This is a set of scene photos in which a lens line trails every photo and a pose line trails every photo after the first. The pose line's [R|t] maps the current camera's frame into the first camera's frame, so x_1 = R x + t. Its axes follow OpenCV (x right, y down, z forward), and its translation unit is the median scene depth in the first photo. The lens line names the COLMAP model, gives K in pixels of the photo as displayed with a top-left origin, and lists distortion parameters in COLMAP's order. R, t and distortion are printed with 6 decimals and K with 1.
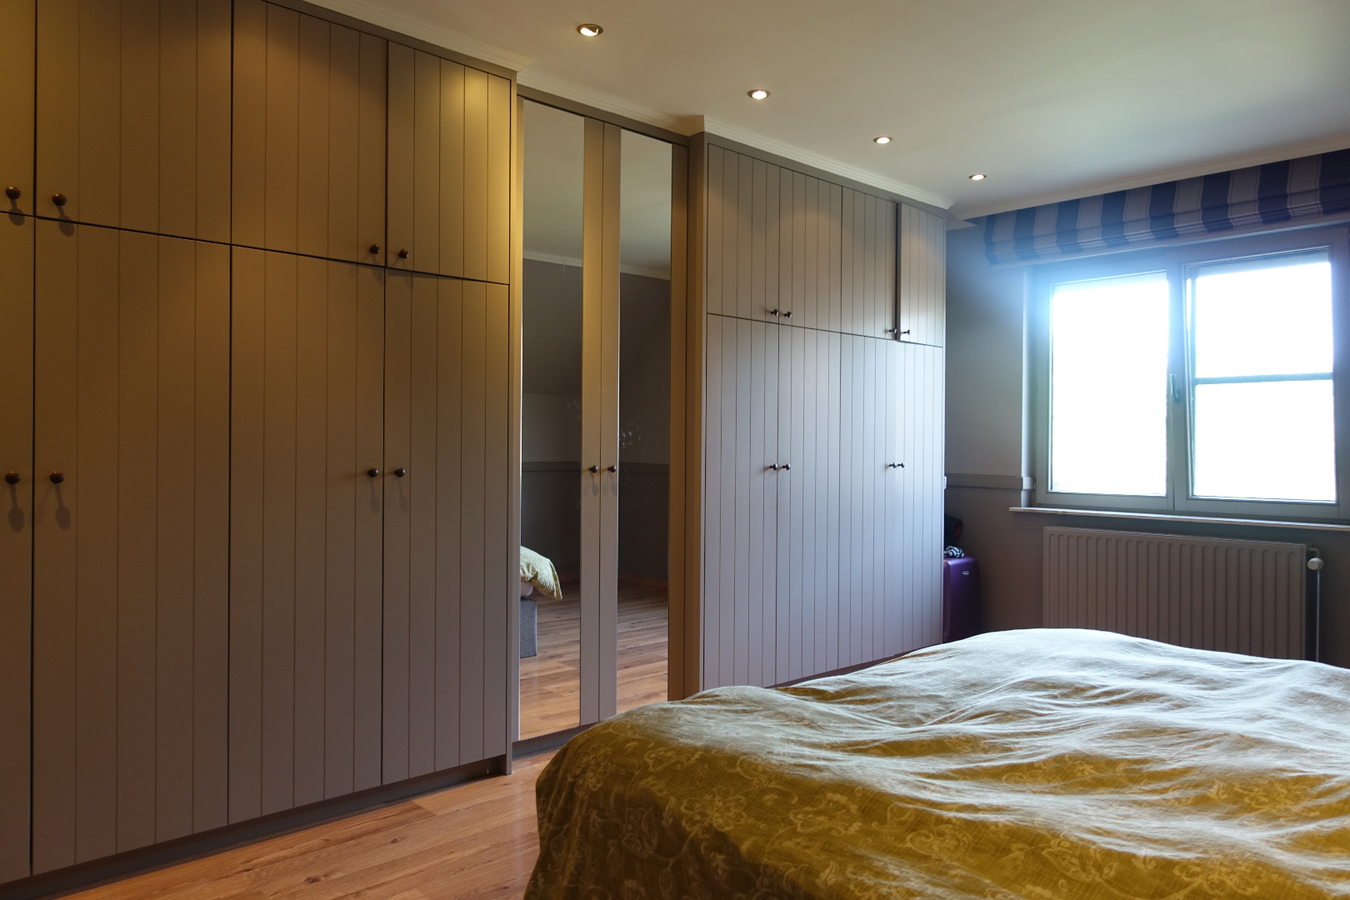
lens RADIAL K [[919.5, 0, 675.0], [0, 919.5, 450.0], [0, 0, 1]] dist [-0.004677, -0.001940]
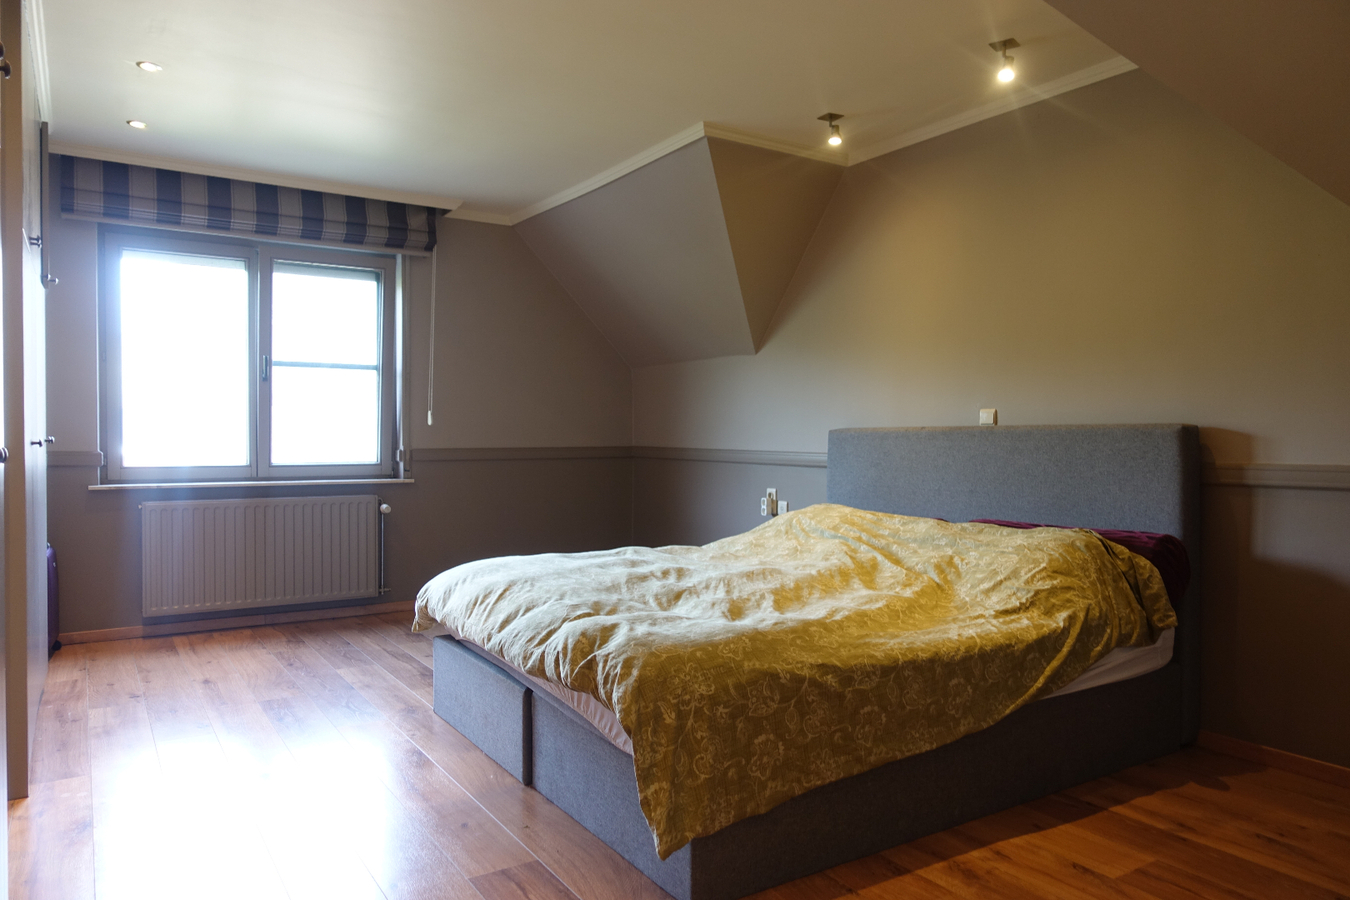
lens RADIAL K [[919.5, 0, 675.0], [0, 919.5, 450.0], [0, 0, 1]] dist [-0.004677, -0.001940]
pose [[0.185806, -0.023950, 0.982295, -0.522737], [-0.001019, 0.999698, 0.024567, 0.005061], [-0.982586, -0.005566, 0.185725, 0.328452]]
